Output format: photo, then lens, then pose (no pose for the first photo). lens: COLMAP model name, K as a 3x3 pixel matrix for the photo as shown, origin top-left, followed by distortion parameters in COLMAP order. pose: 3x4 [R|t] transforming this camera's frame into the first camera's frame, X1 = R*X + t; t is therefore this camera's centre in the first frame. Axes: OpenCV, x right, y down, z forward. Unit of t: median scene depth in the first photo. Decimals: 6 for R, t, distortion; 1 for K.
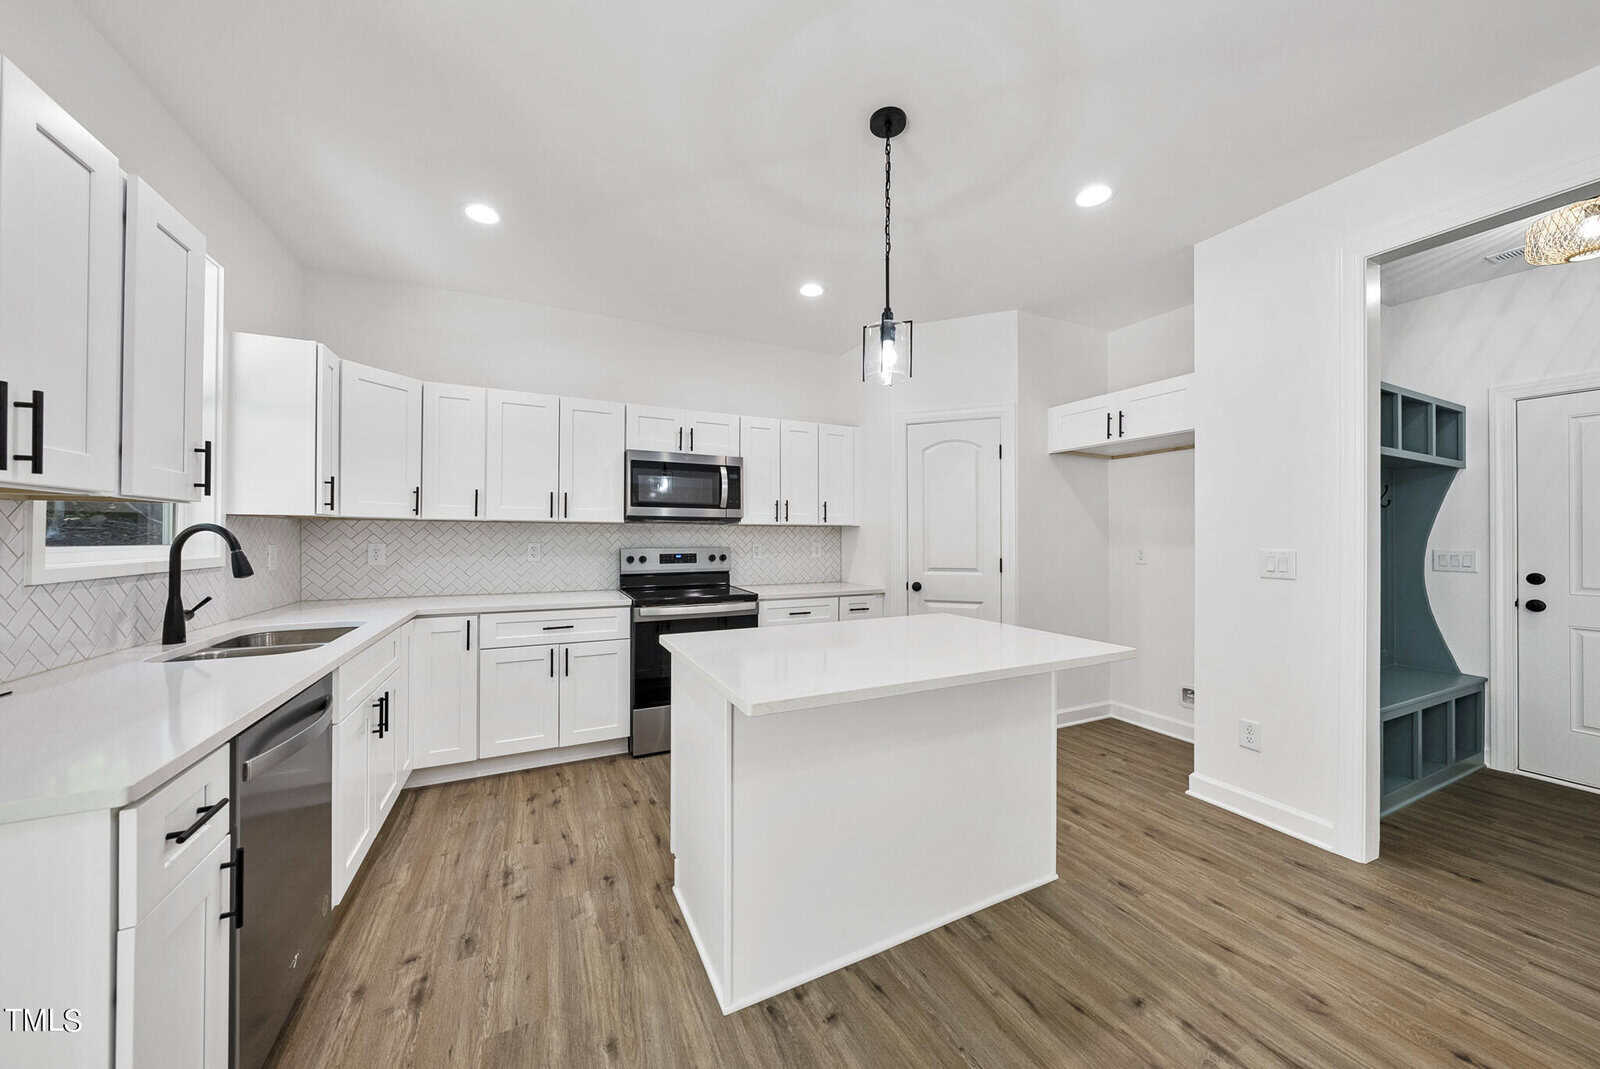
lens RADIAL K [[537.3, 0, 805.7], [0, 537.3, 533.2], [0, 0, 1]] dist [-0.001049, -0.000082]
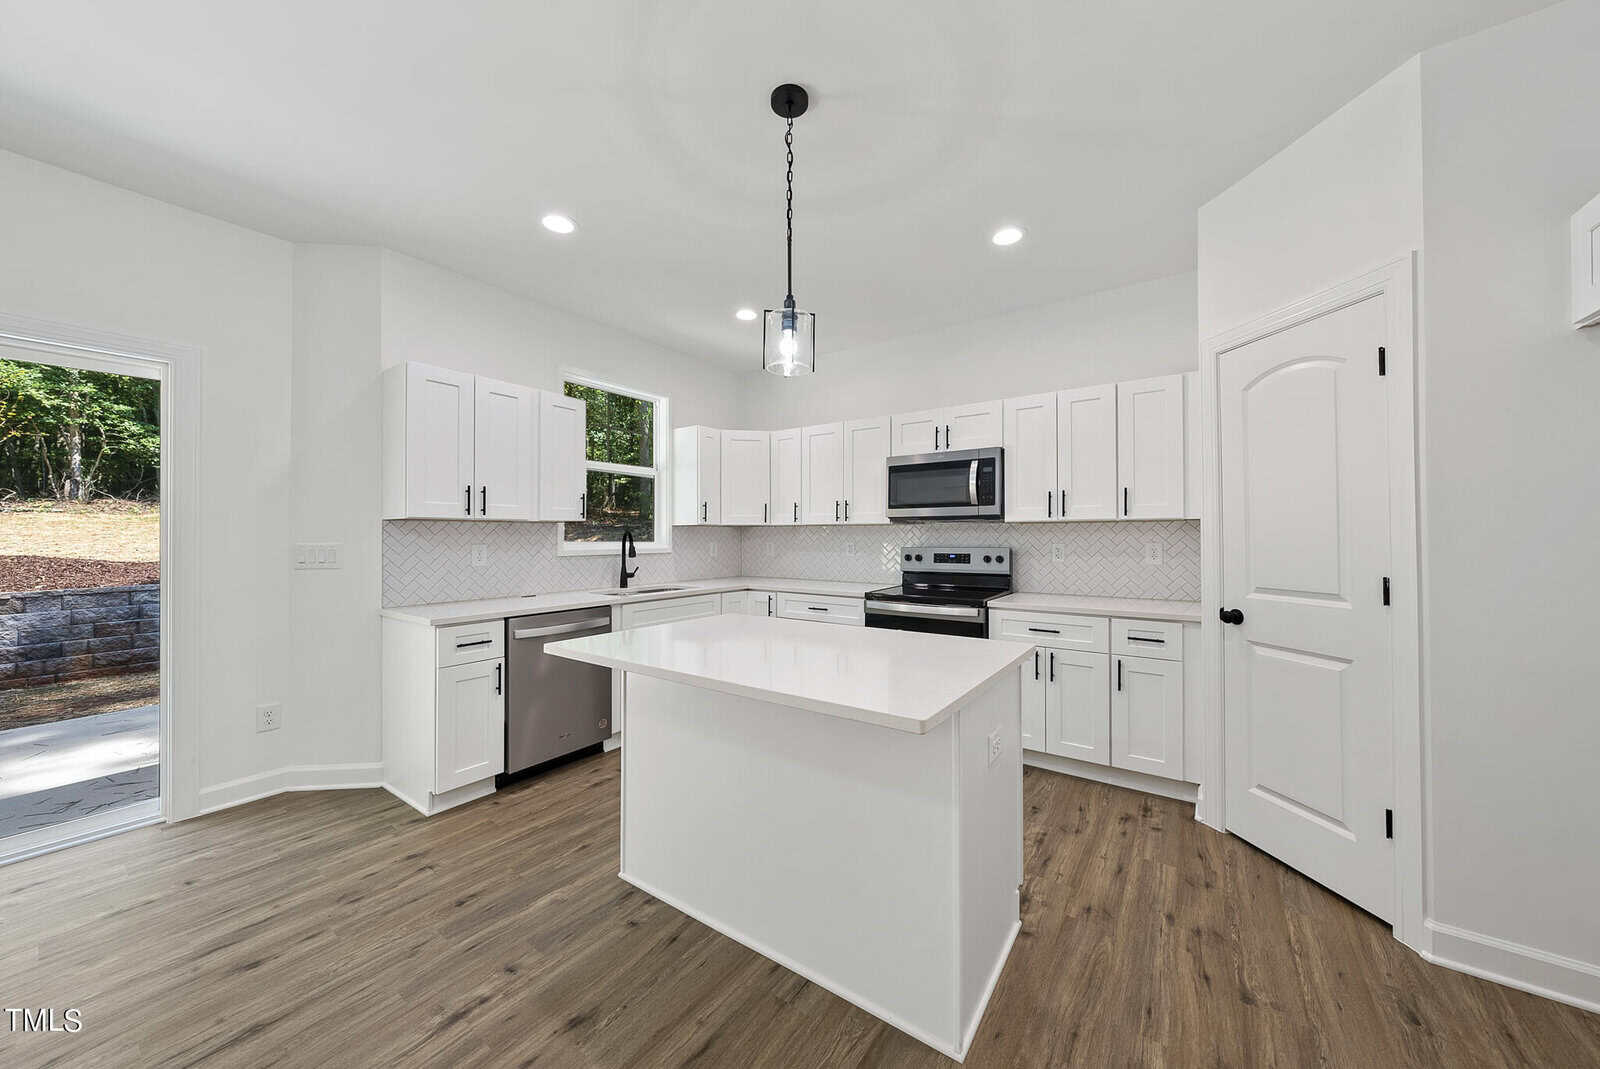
lens RADIAL K [[549.5, 0, 808.4], [0, 549.5, 533.3], [0, 0, 1]] dist [-0.000651, -0.000094]
pose [[0.489782, -0.010127, -0.871786, 0.698255], [0.008747, 0.999939, -0.006701, 0.007430], [0.871801, -0.004344, 0.489841, 0.377819]]
